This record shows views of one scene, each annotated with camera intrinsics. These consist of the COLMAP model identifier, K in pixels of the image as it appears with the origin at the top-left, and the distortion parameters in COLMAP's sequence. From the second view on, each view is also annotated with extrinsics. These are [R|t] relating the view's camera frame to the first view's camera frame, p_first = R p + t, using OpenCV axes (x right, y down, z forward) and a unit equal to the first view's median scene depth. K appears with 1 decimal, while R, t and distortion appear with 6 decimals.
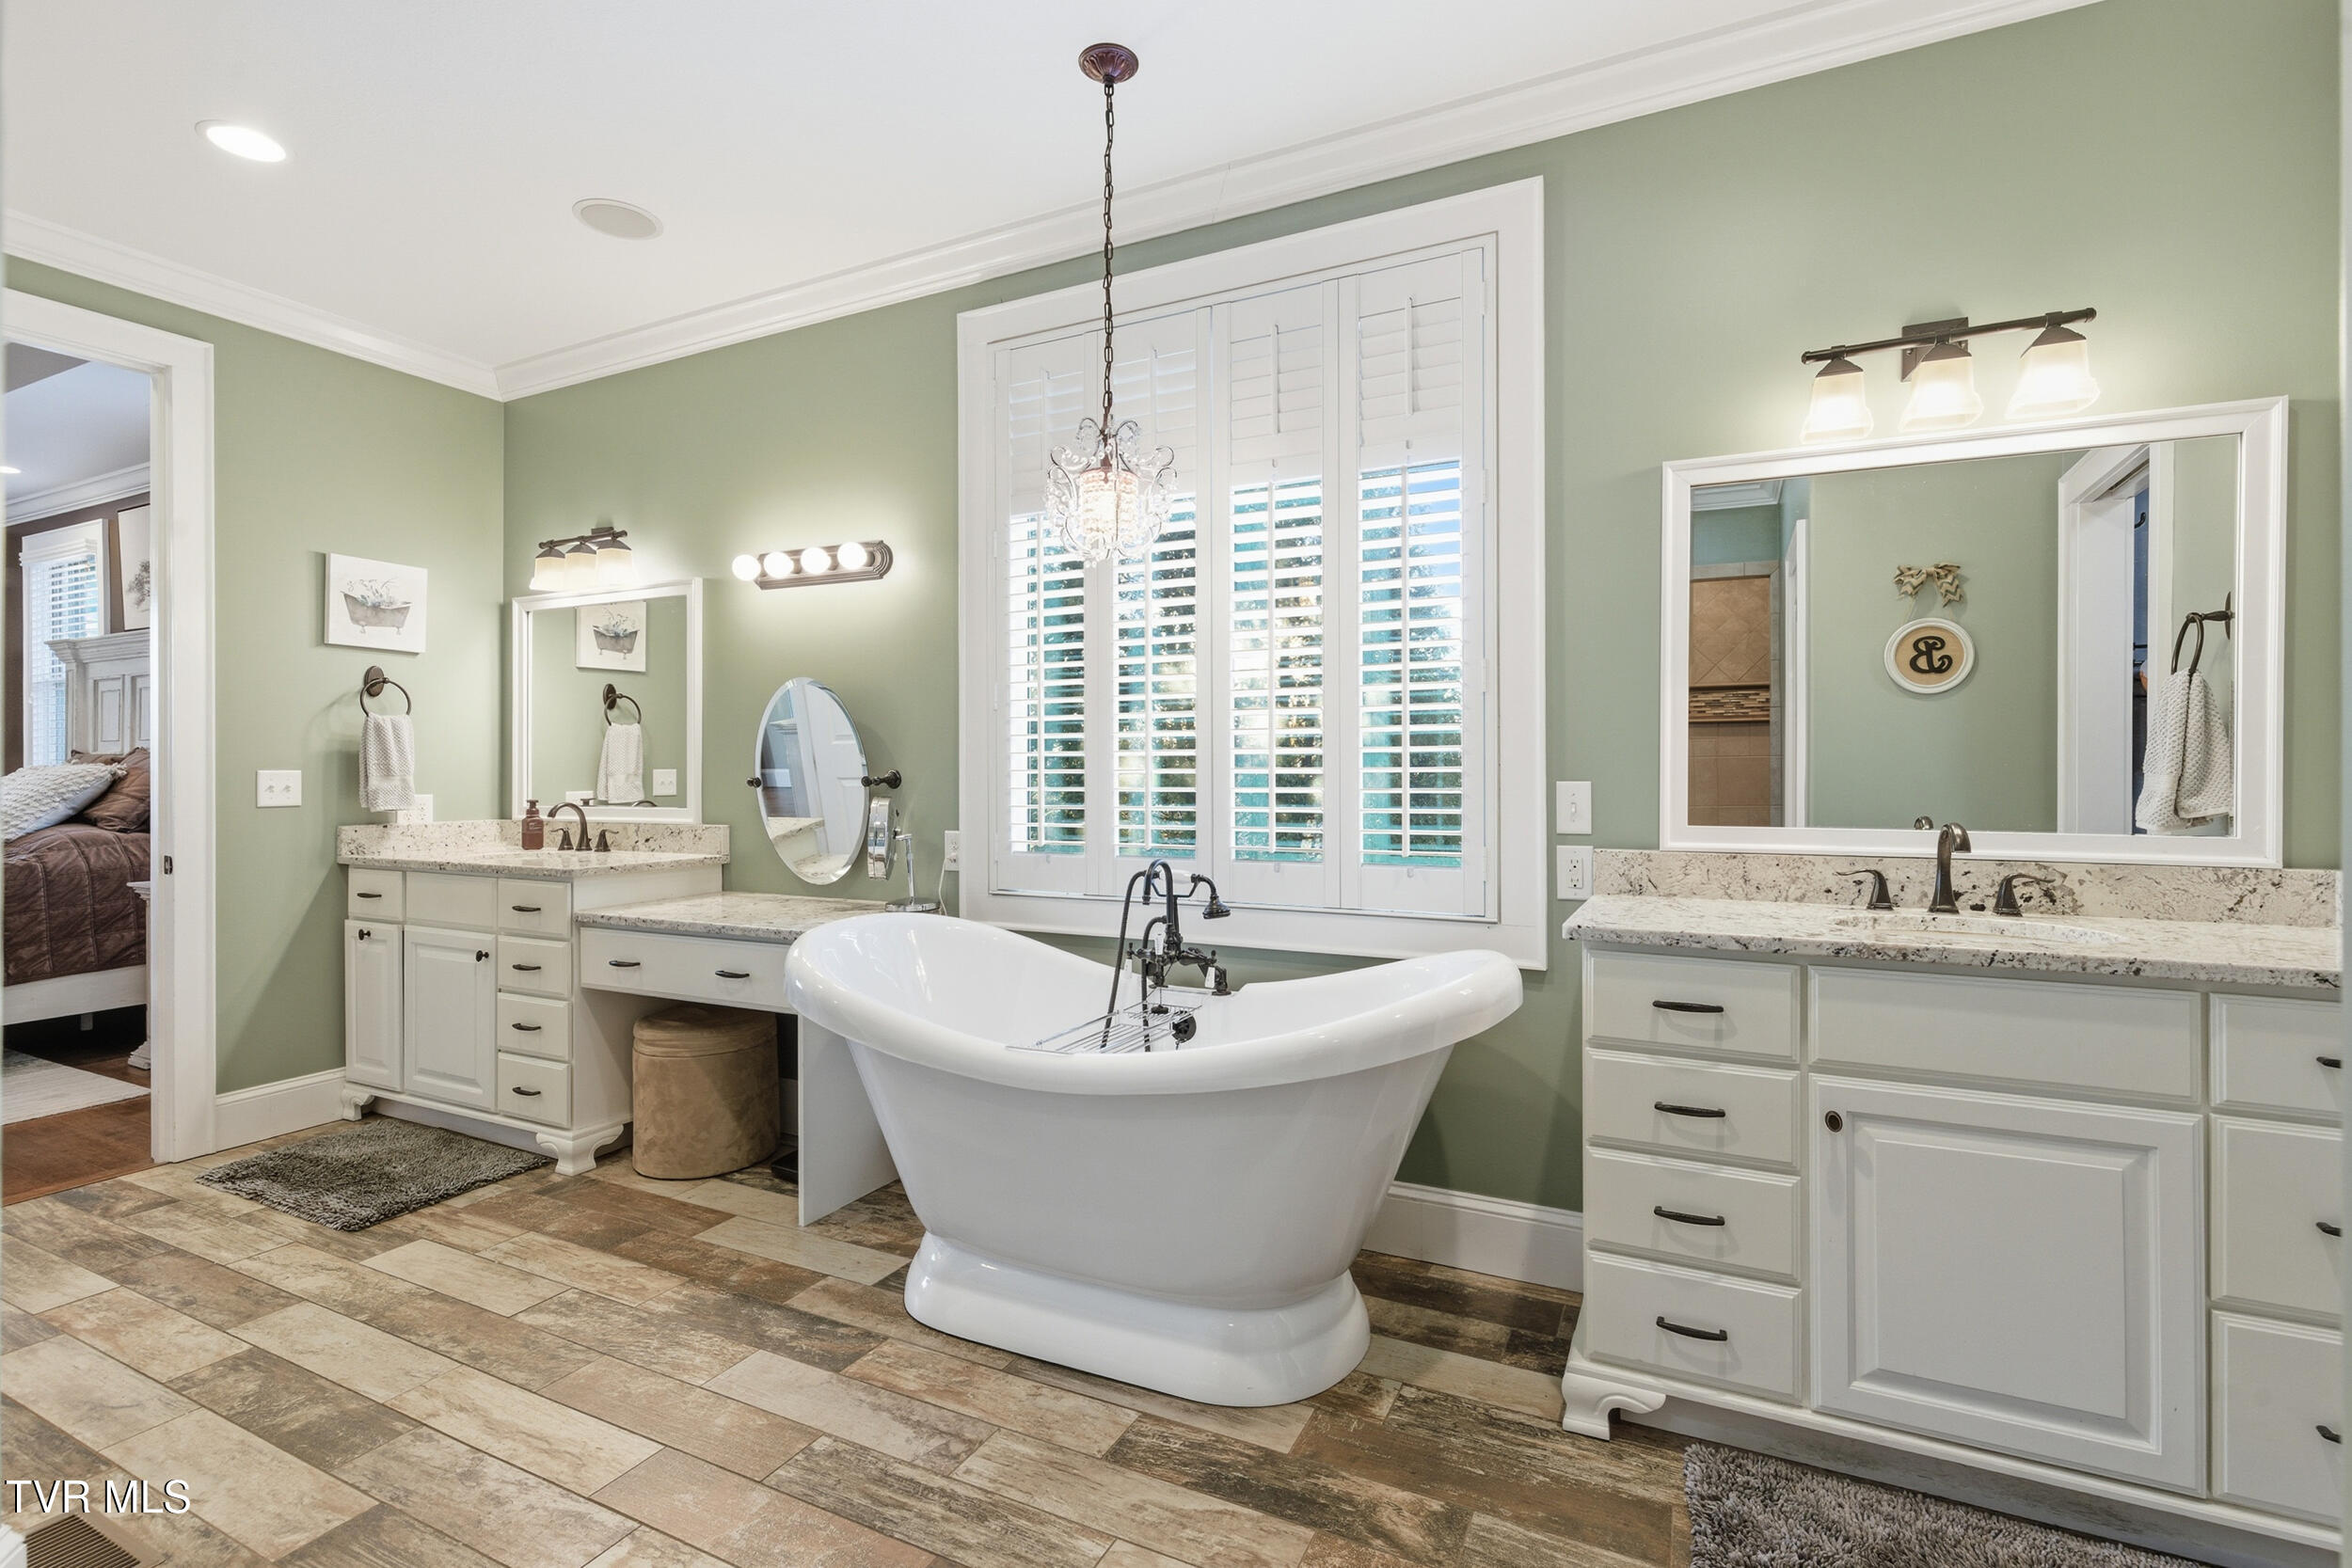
lens RADIAL K [[1078.3, 0, 1180.1], [0, 1078.3, 773.6], [0, 0, 1]] dist [0.004426, 0.000495]
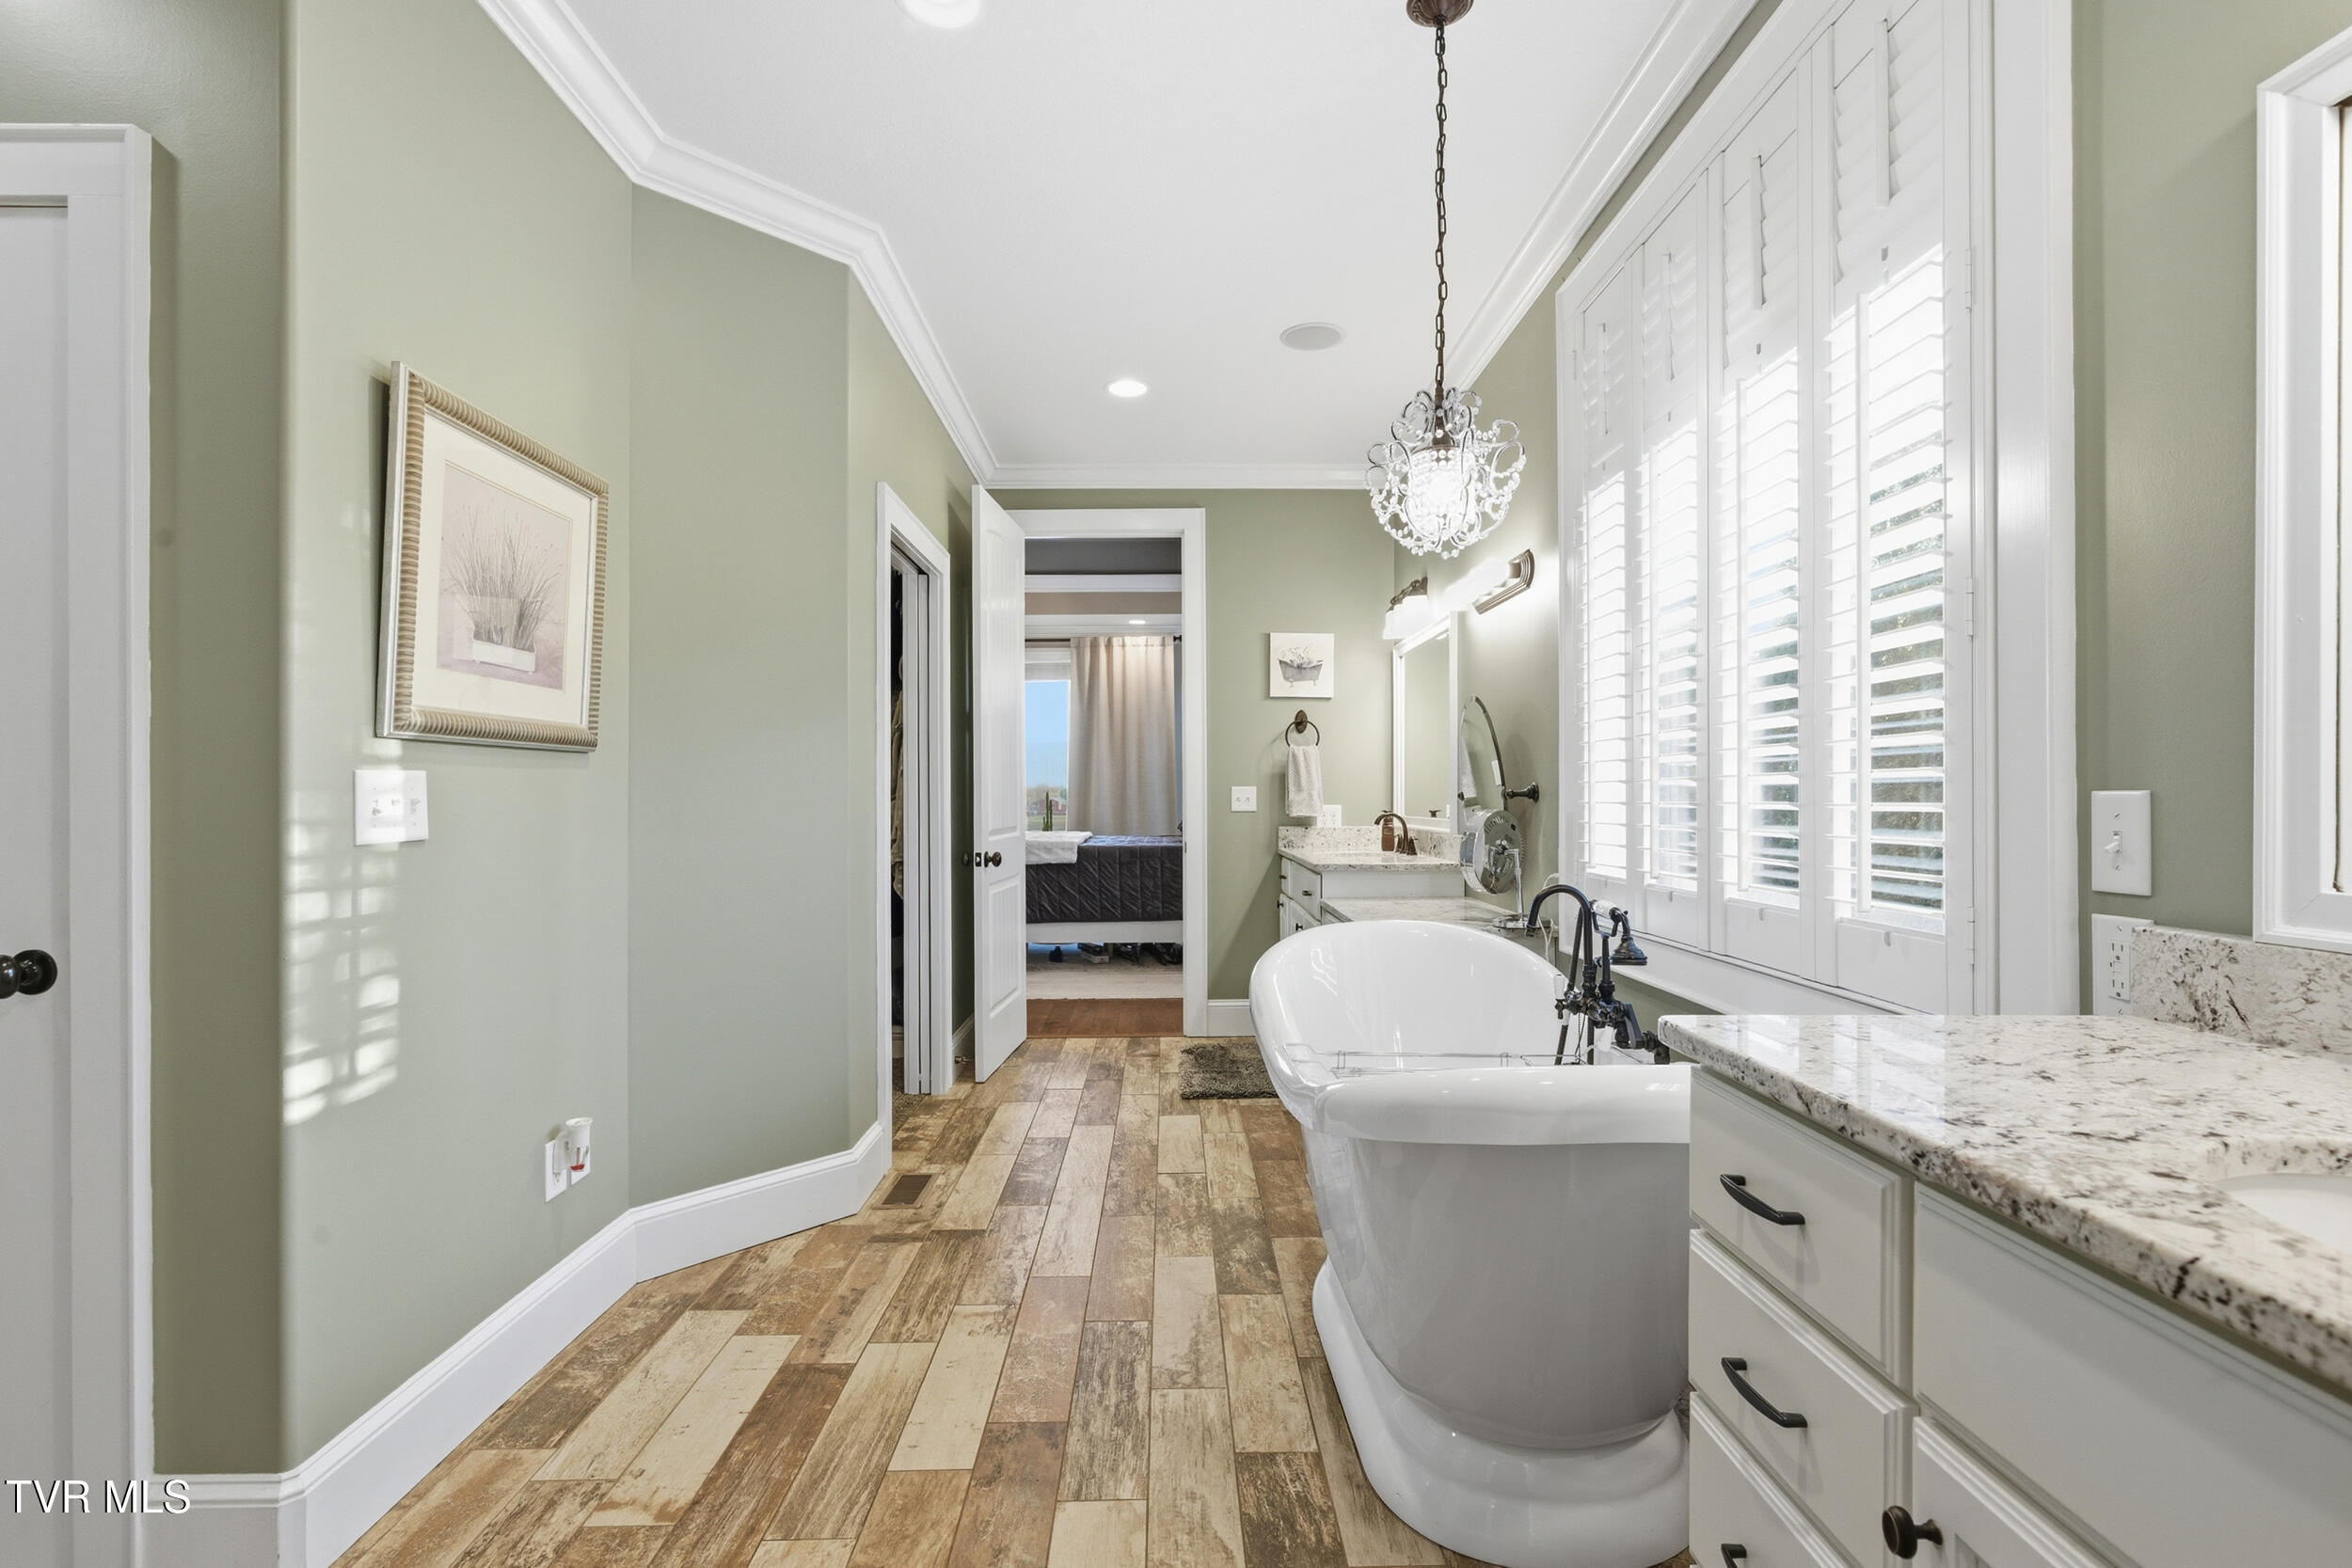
lens RADIAL K [[1078.3, 0, 1181.5], [0, 1078.3, 791.2], [0, 0, 1]] dist [0.004426, 0.000495]
pose [[0.459903, -0.000953, -0.887969, 0.628152], [-0.002250, 0.999995, -0.002238, 0.009483], [0.887966, 0.003027, 0.459899, 0.376037]]
